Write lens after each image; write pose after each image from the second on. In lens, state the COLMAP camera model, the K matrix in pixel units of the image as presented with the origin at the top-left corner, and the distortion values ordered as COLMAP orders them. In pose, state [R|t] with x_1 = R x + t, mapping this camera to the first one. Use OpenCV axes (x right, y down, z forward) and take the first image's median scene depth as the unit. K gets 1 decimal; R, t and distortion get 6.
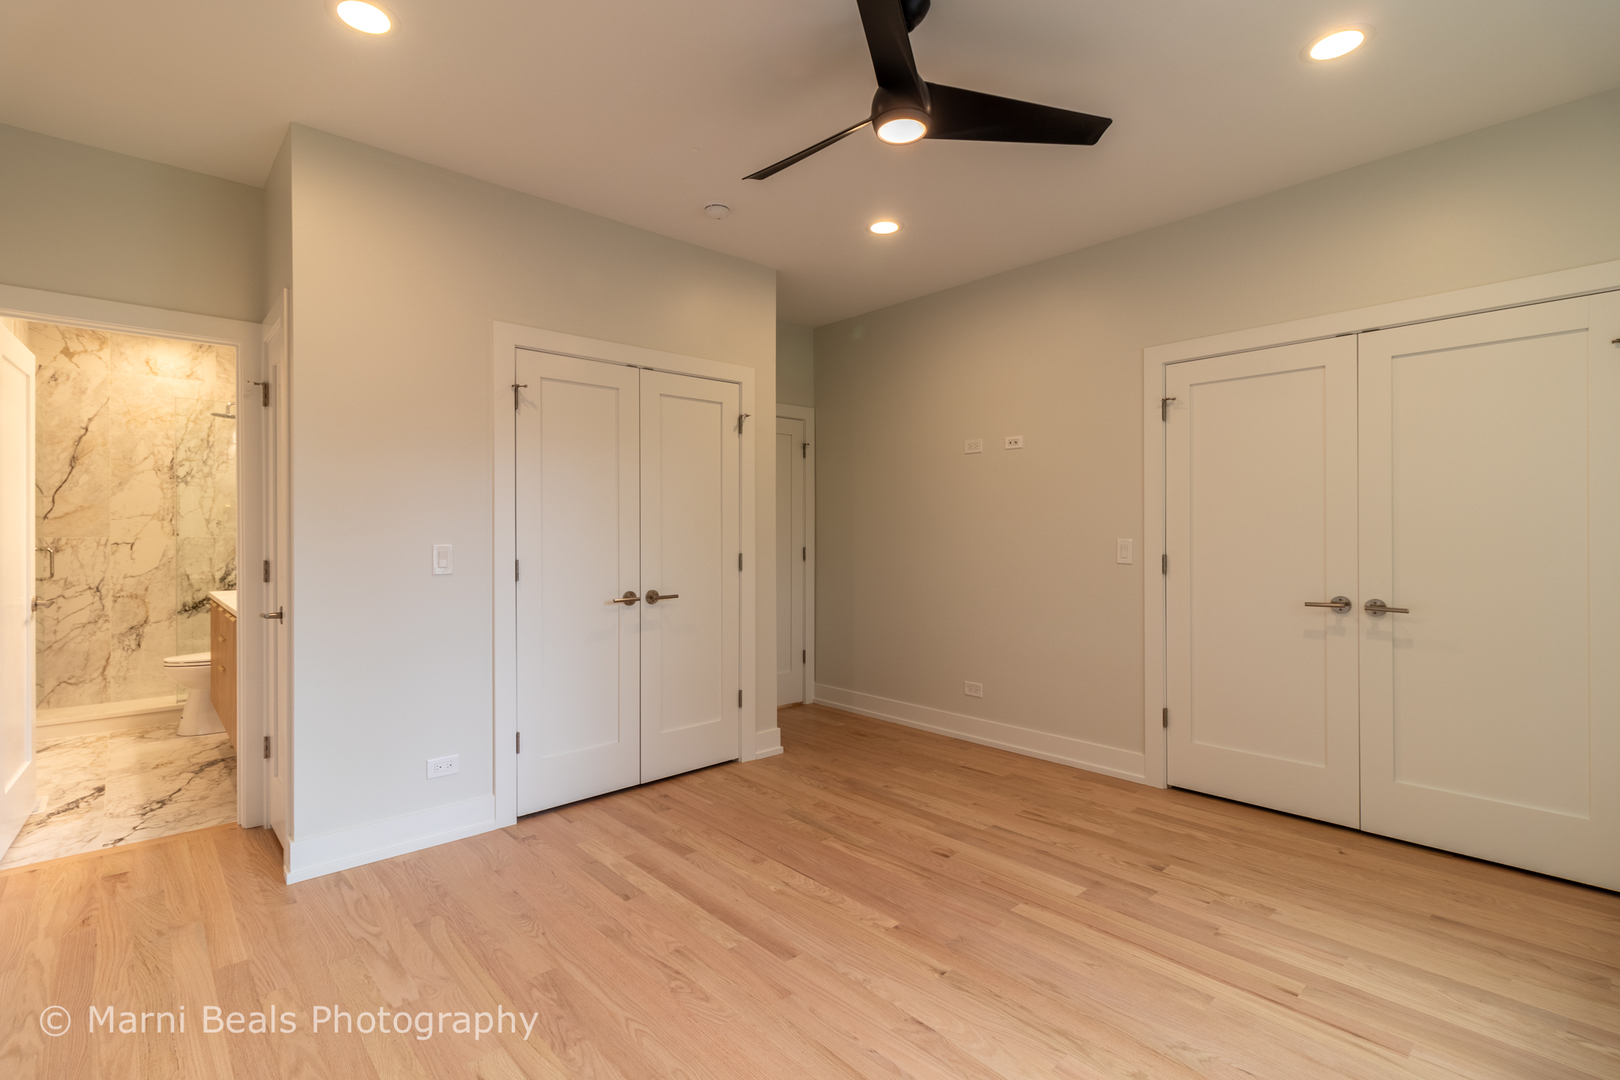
lens RADIAL K [[760.4, 0, 810.0], [0, 760.4, 540.0], [0, 0, 1]] dist [0.009352, -0.000531]
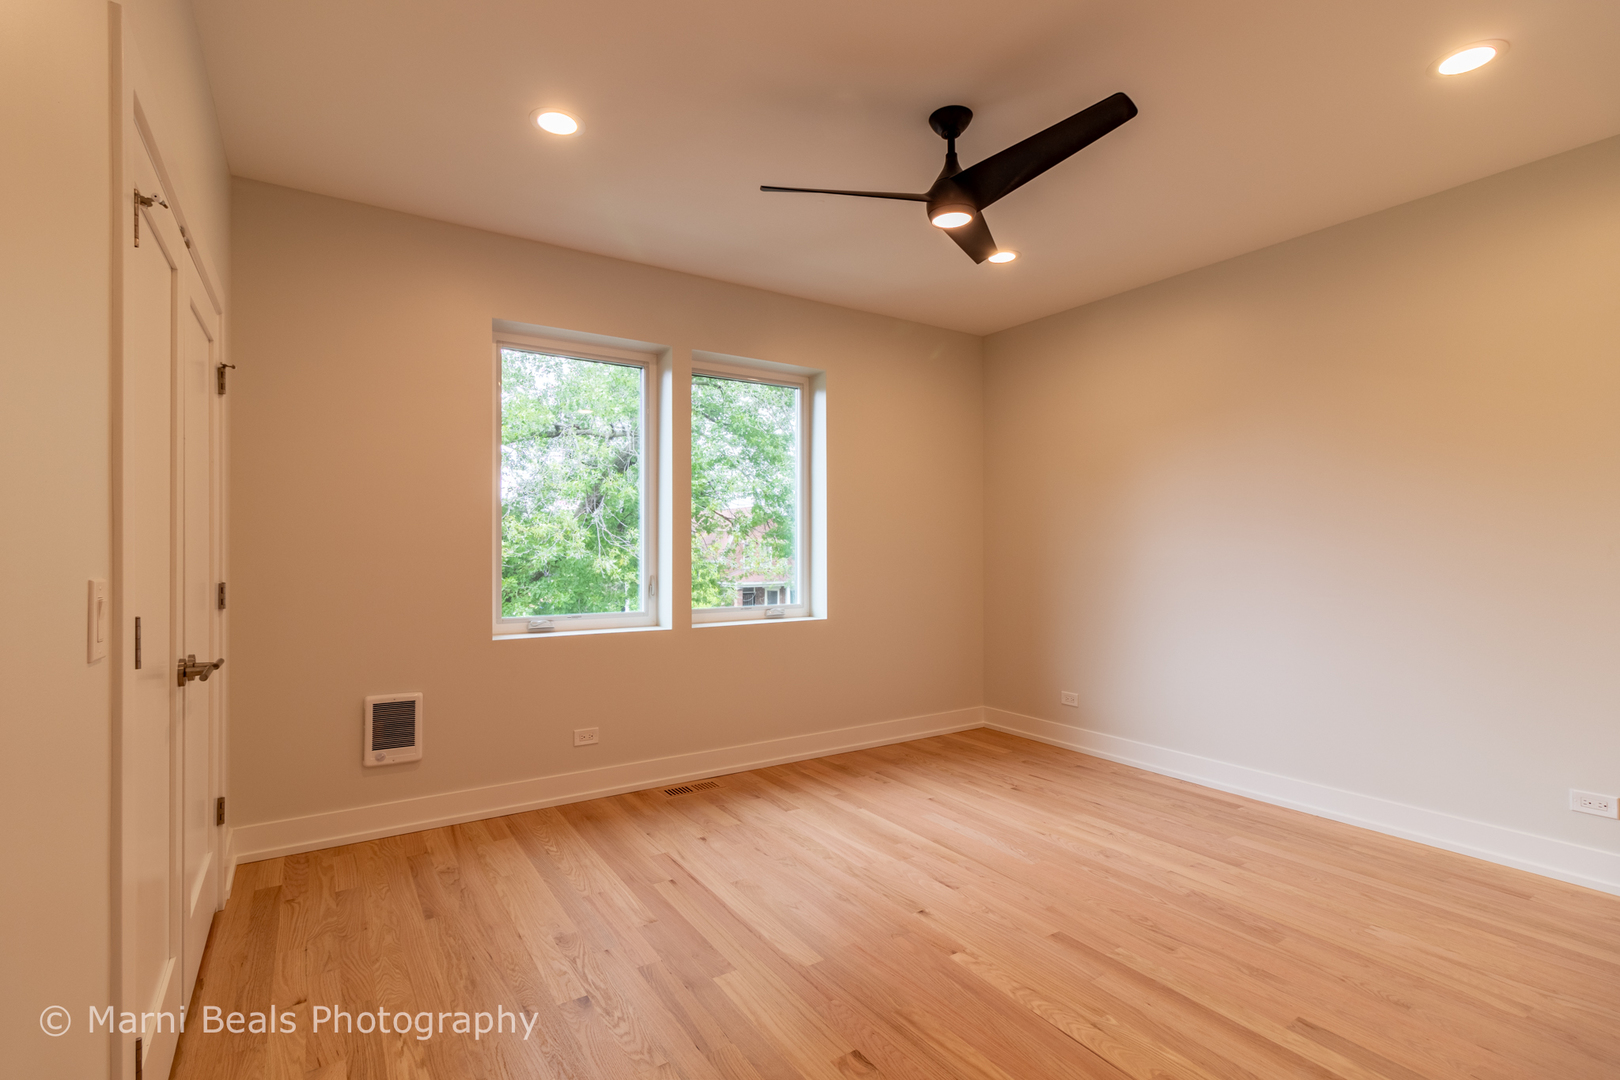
lens RADIAL K [[760.4, 0, 810.0], [0, 760.4, 540.0], [0, 0, 1]] dist [0.009352, -0.000531]
pose [[-0.987243, 0.005609, 0.159120, 0.074716], [0.005474, 0.999984, -0.001285, -0.011063], [-0.159124, -0.000398, -0.987258, 1.092258]]
